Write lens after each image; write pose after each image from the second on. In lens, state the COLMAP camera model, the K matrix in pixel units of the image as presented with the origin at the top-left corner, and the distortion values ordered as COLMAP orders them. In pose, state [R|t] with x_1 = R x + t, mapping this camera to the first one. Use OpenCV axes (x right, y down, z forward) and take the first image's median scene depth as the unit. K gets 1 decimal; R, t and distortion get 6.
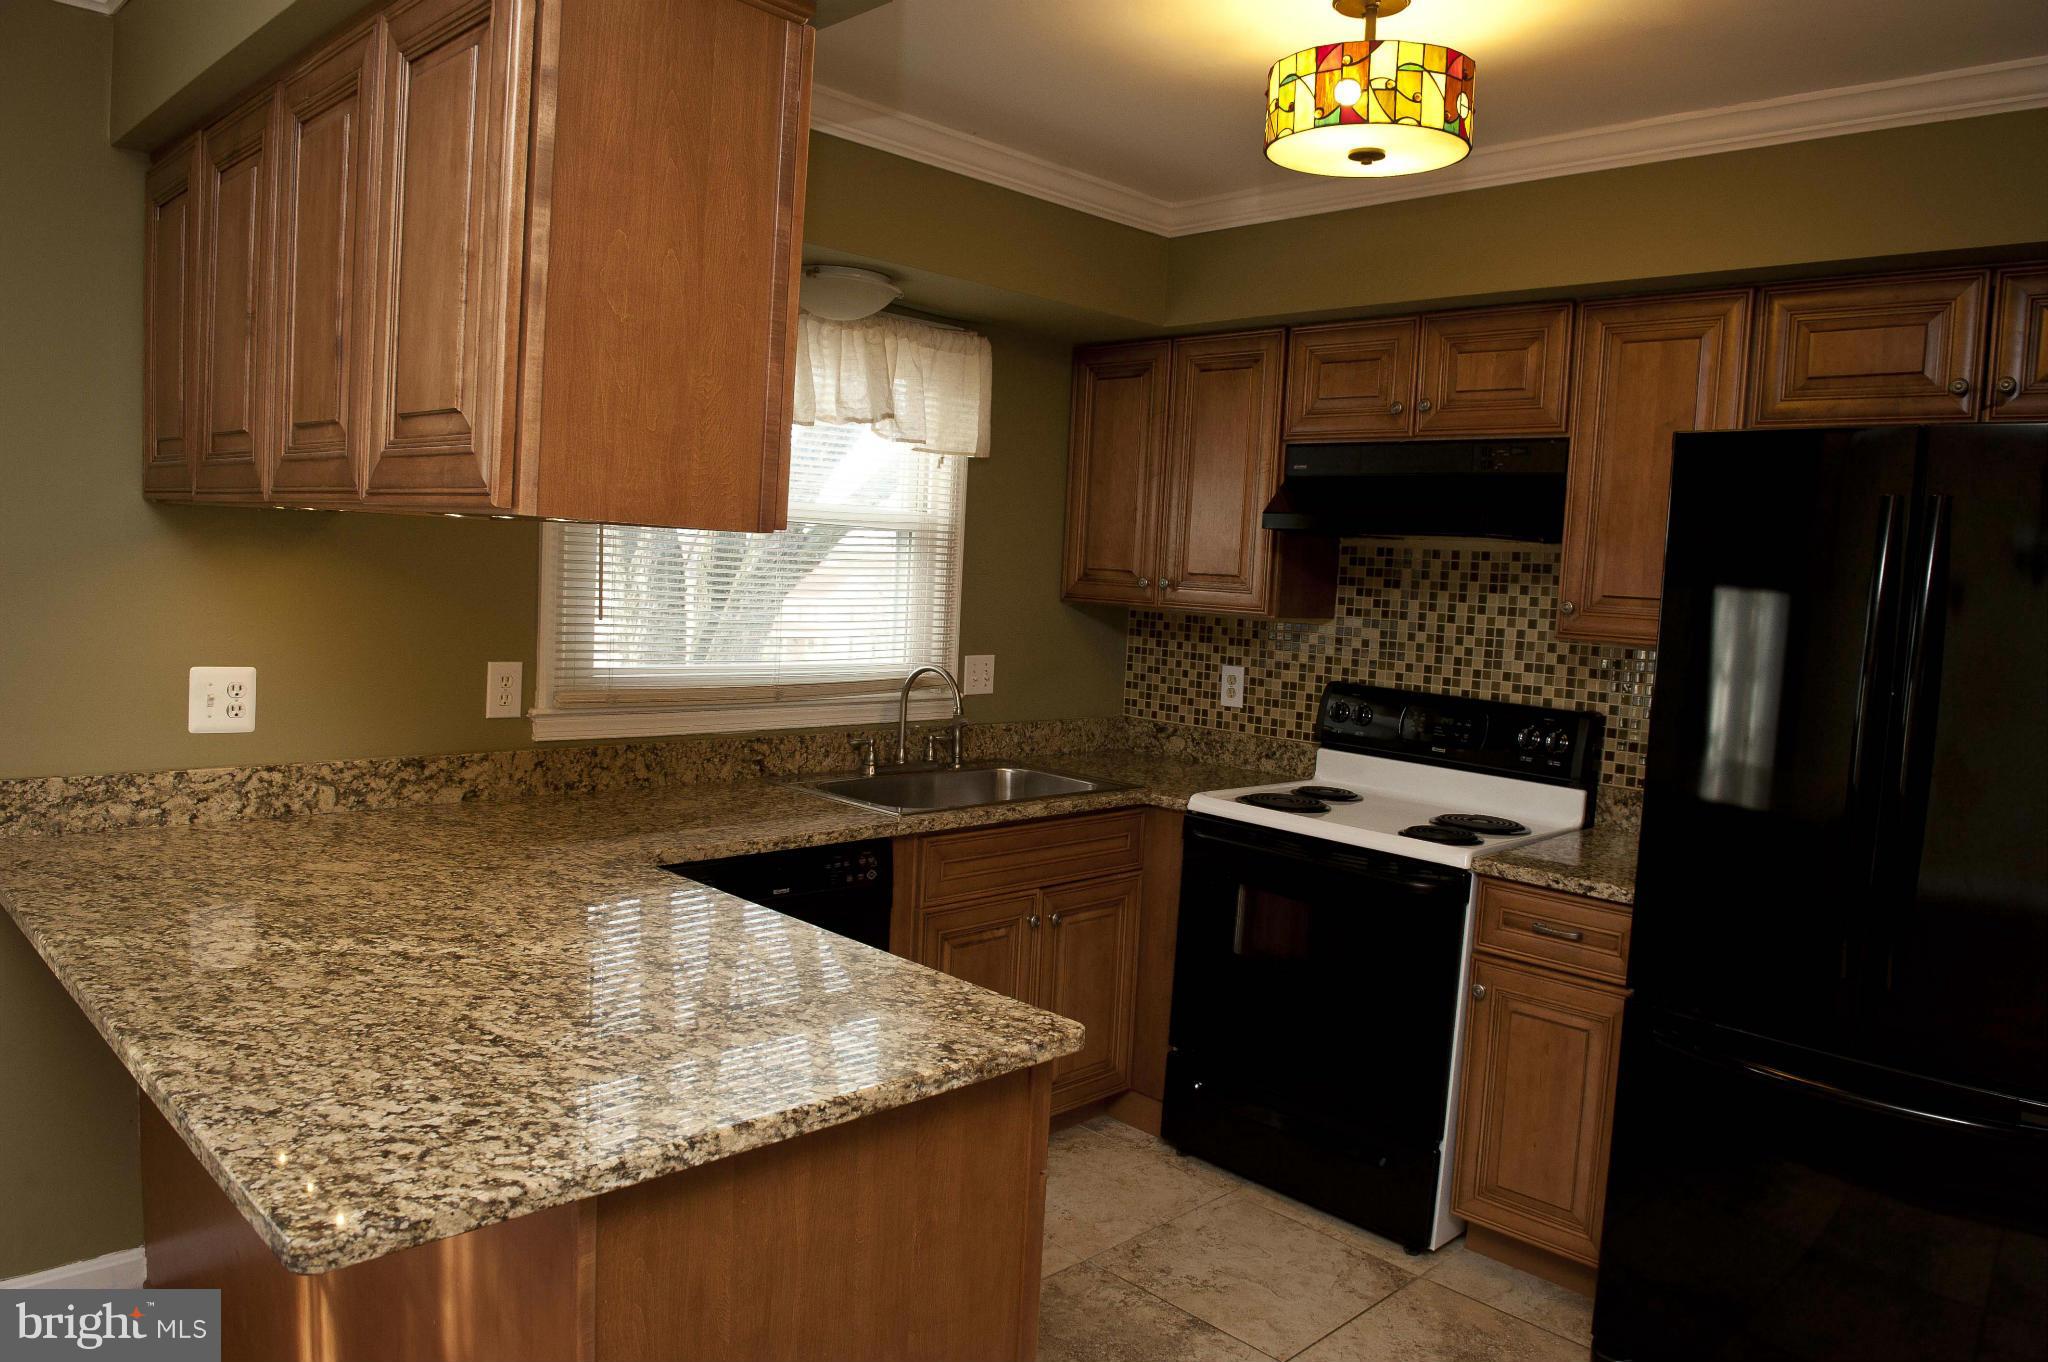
lens RADIAL K [[1389.7, 0, 1021.7], [0, 1389.7, 686.0], [0, 0, 1]] dist [-0.049533, -0.005527]
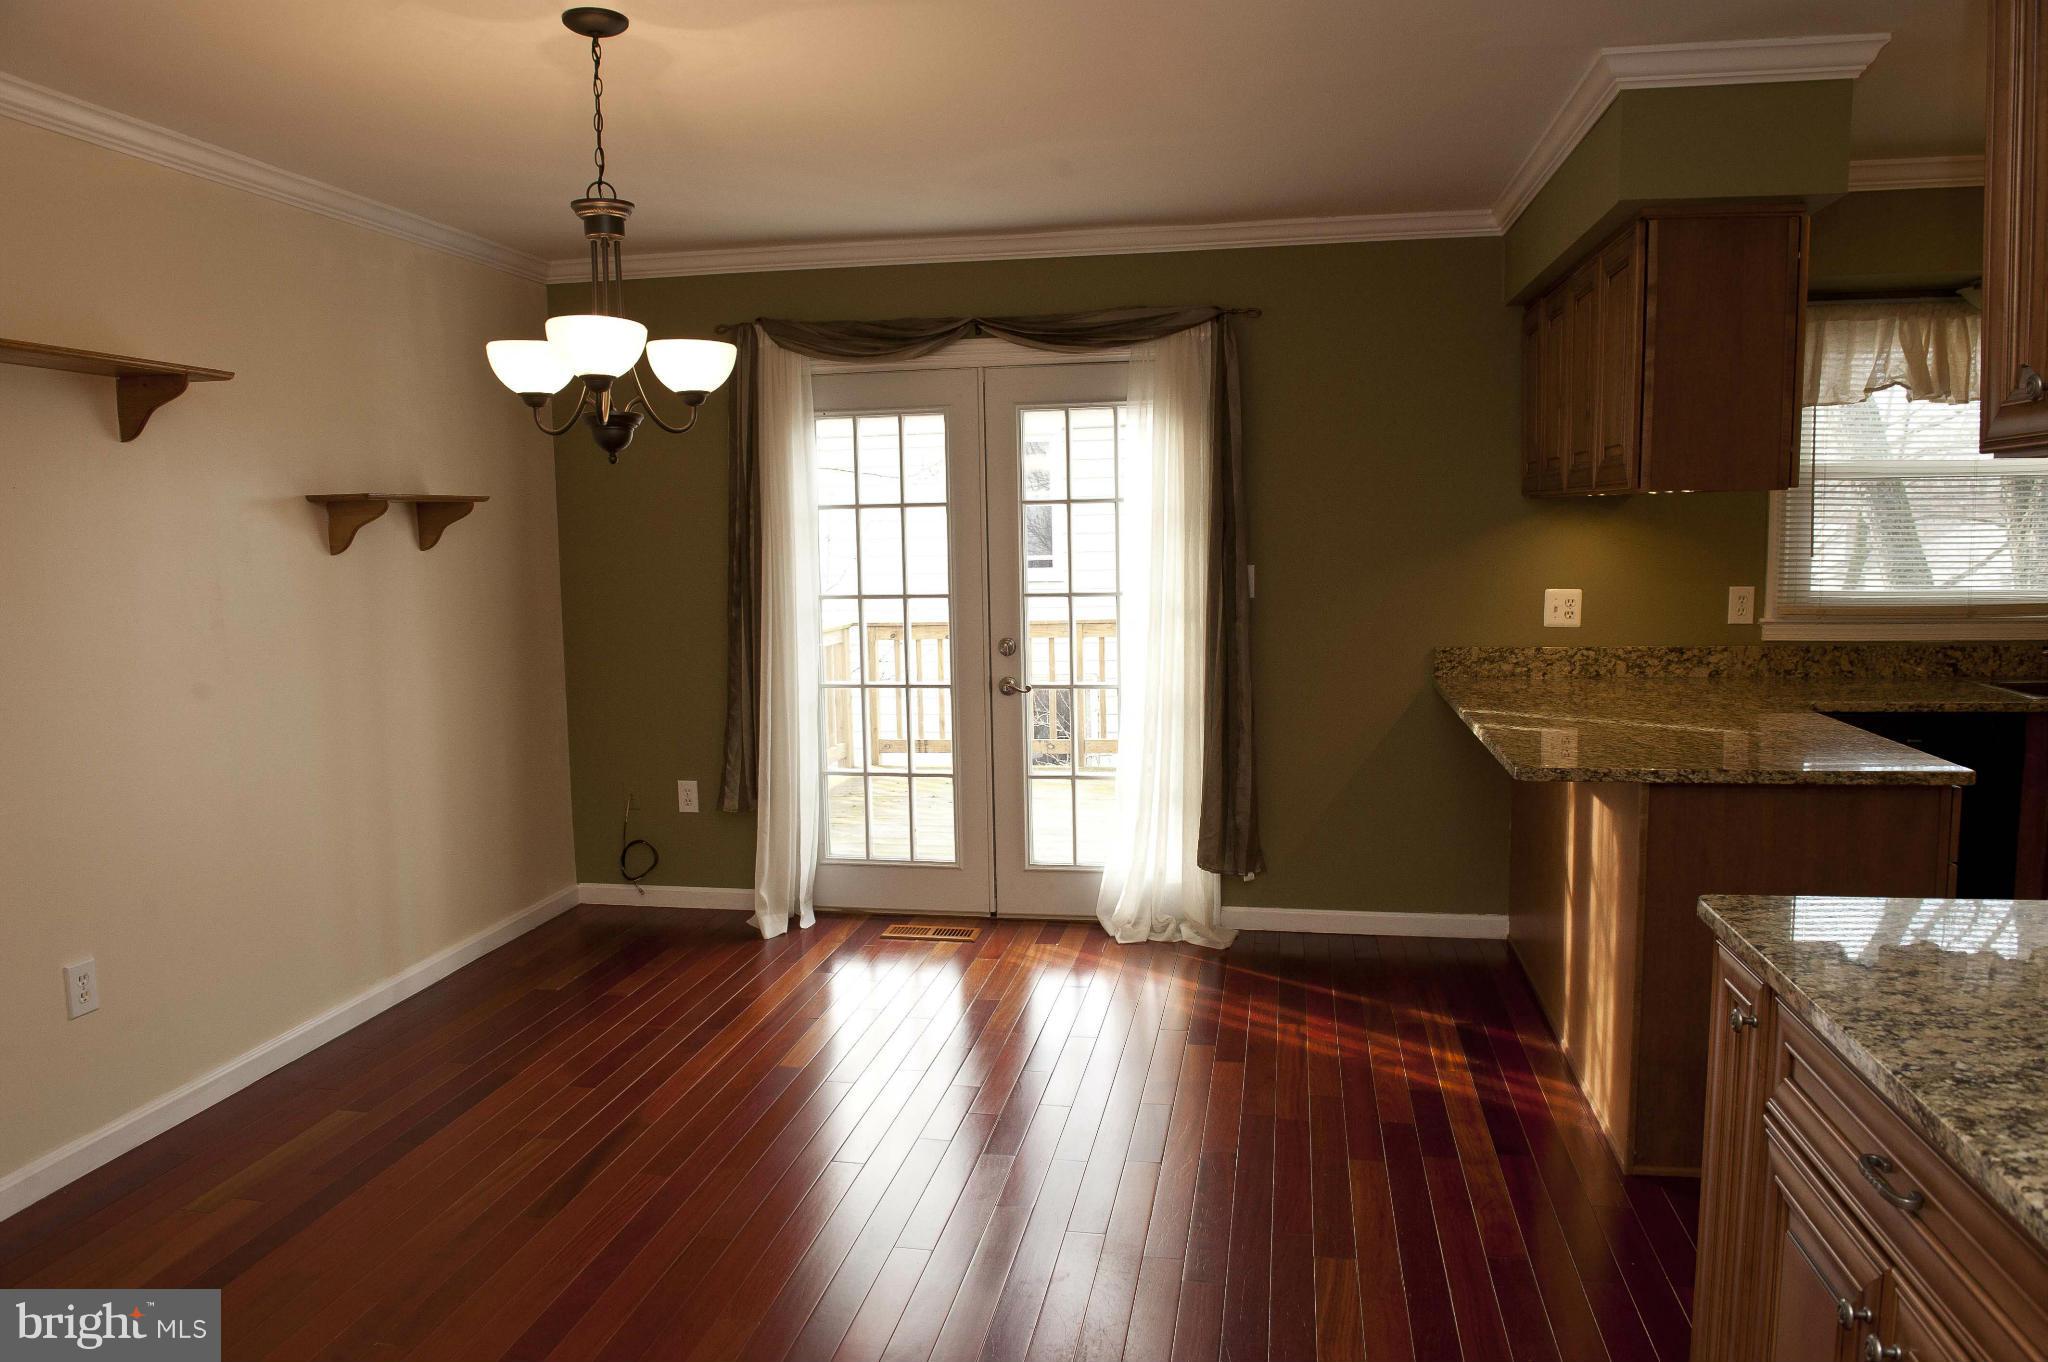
lens RADIAL K [[1401.2, 0, 1020.8], [0, 1401.2, 686.6], [0, 0, 1]] dist [-0.051708, -0.005555]
pose [[0.564293, 0.029540, -0.825046, 0.421098], [-0.020188, 0.999555, 0.021980, 0.073588], [0.825328, 0.004253, 0.564638, -0.490220]]
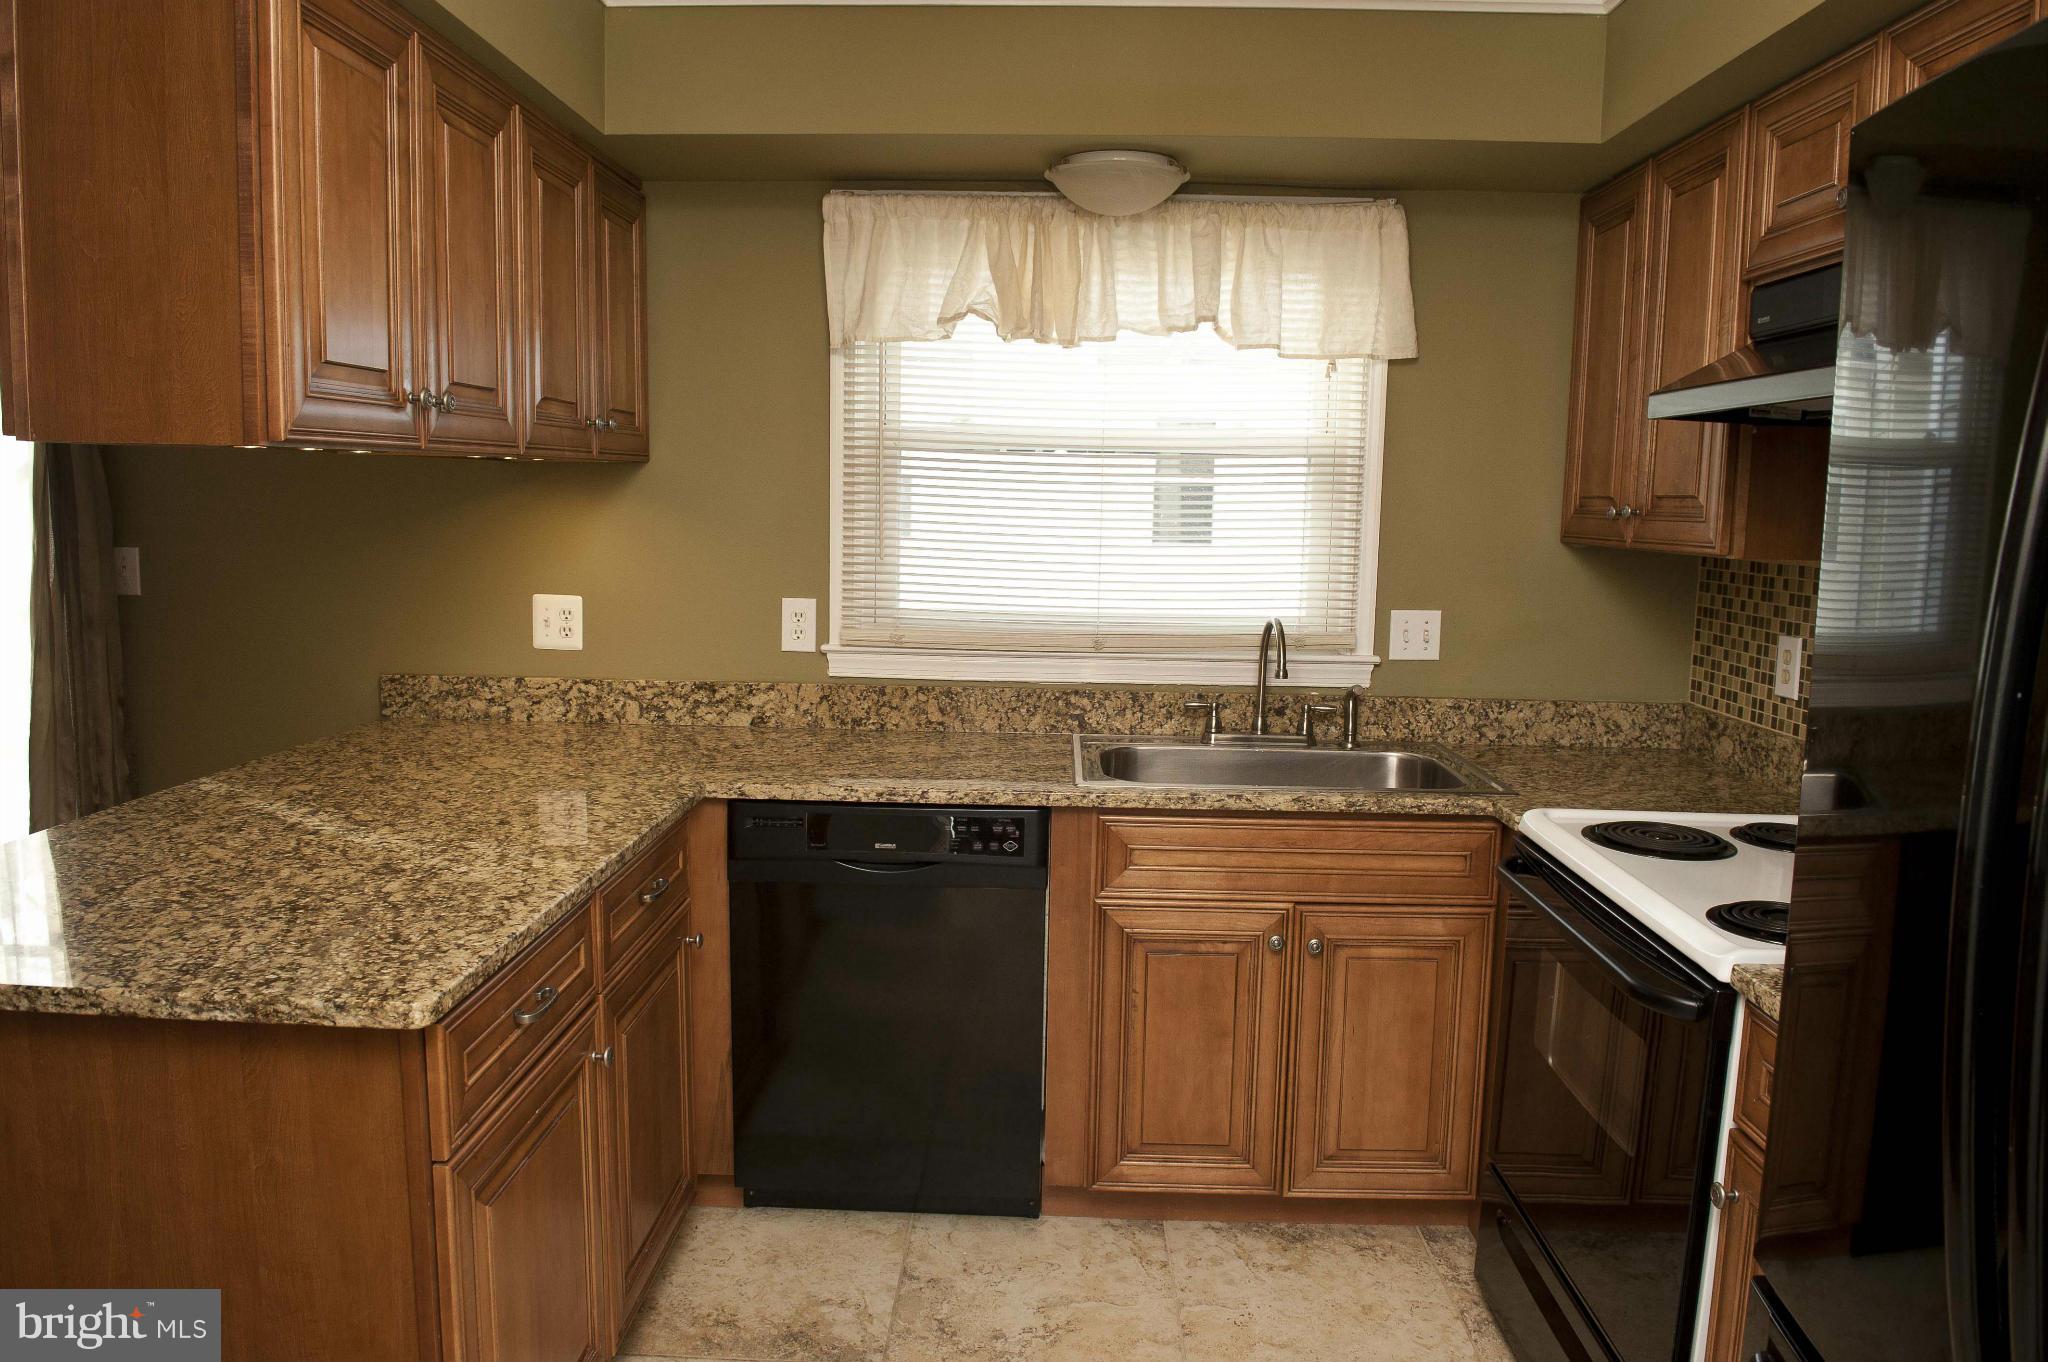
lens RADIAL K [[1389.7, 0, 1021.7], [0, 1389.7, 686.0], [0, 0, 1]] dist [-0.049533, -0.005527]
pose [[0.693561, 0.058467, -0.718022, 0.504927], [-0.045041, 0.998270, 0.037780, 0.001579], [0.718989, 0.006137, 0.694995, 0.382628]]
